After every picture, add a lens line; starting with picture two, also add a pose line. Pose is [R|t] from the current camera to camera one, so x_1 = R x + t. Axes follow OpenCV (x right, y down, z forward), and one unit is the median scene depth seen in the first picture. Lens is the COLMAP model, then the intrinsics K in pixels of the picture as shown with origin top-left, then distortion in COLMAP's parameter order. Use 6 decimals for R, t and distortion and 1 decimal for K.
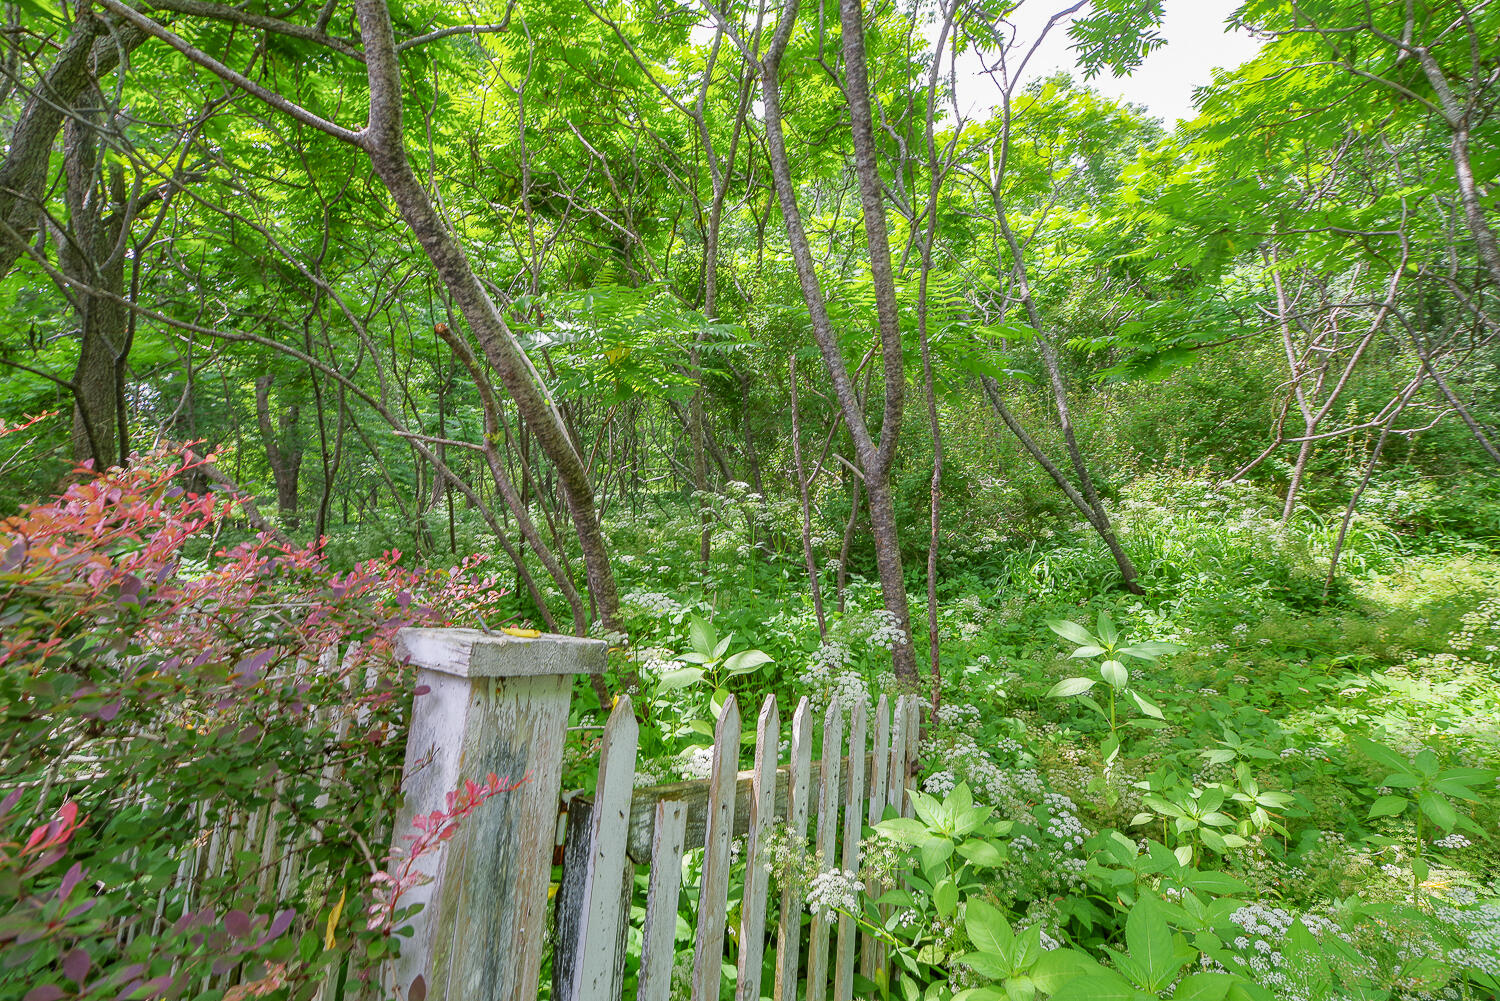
lens RADIAL K [[658.2, 0, 747.8], [0, 658.2, 503.1], [0, 0, 1]] dist [-0.002397, -0.000434]
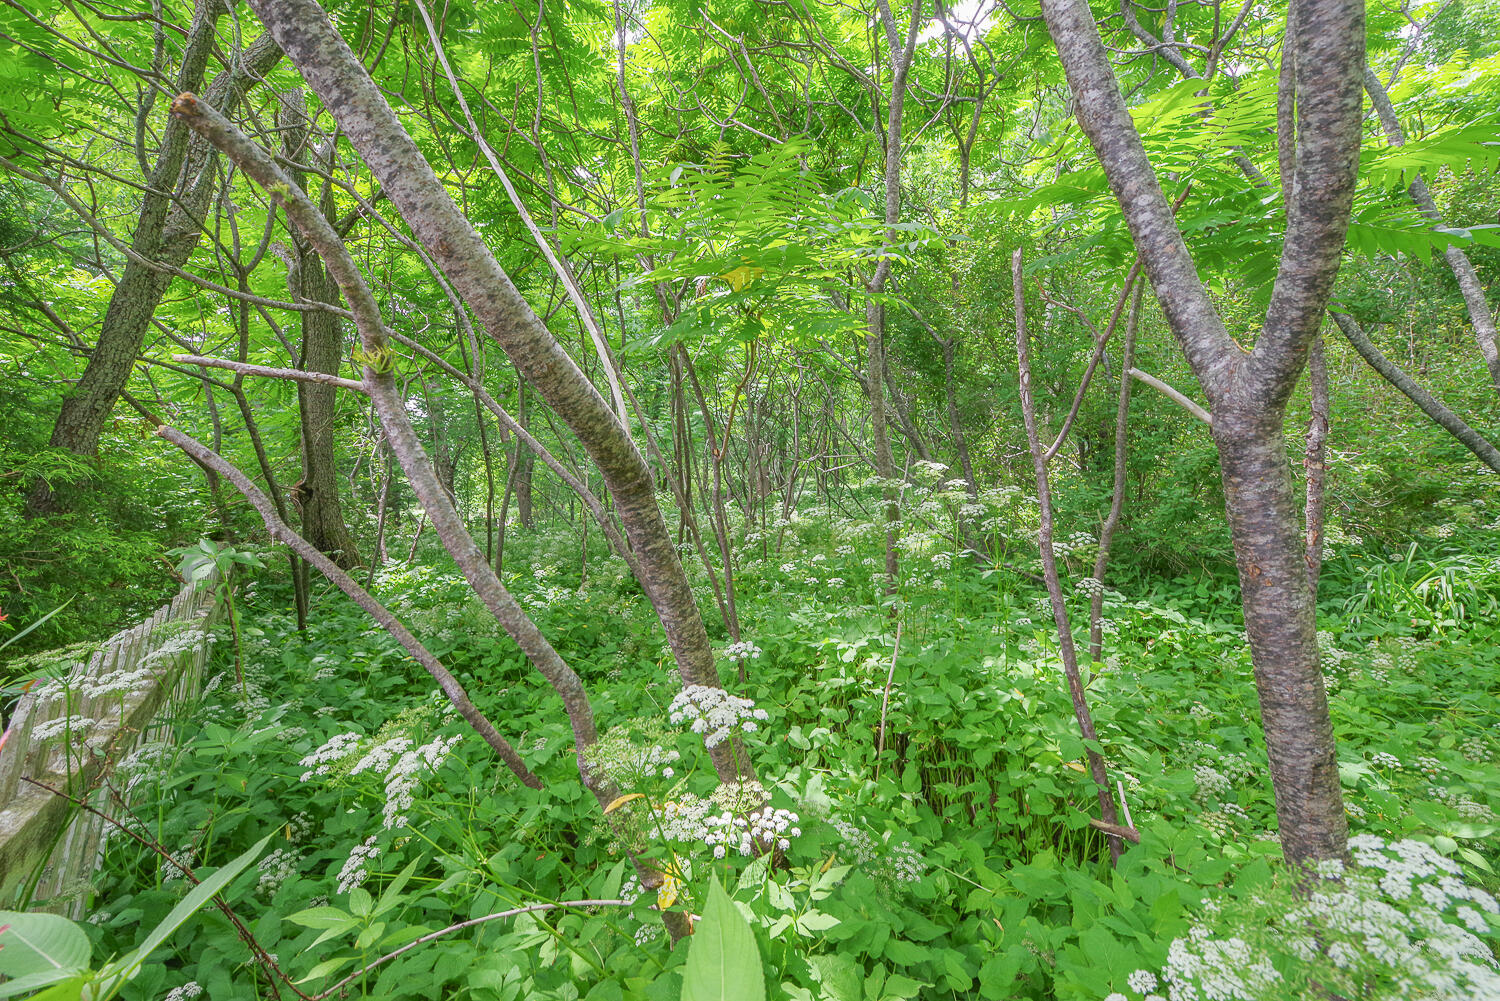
lens RADIAL K [[658.2, 0, 747.8], [0, 658.2, 503.1], [0, 0, 1]] dist [-0.002397, -0.000434]
pose [[0.952070, -0.015979, -0.305463, 0.010535], [0.018179, 0.999825, 0.004357, 0.003874], [0.305340, -0.009701, 0.952194, 0.263083]]
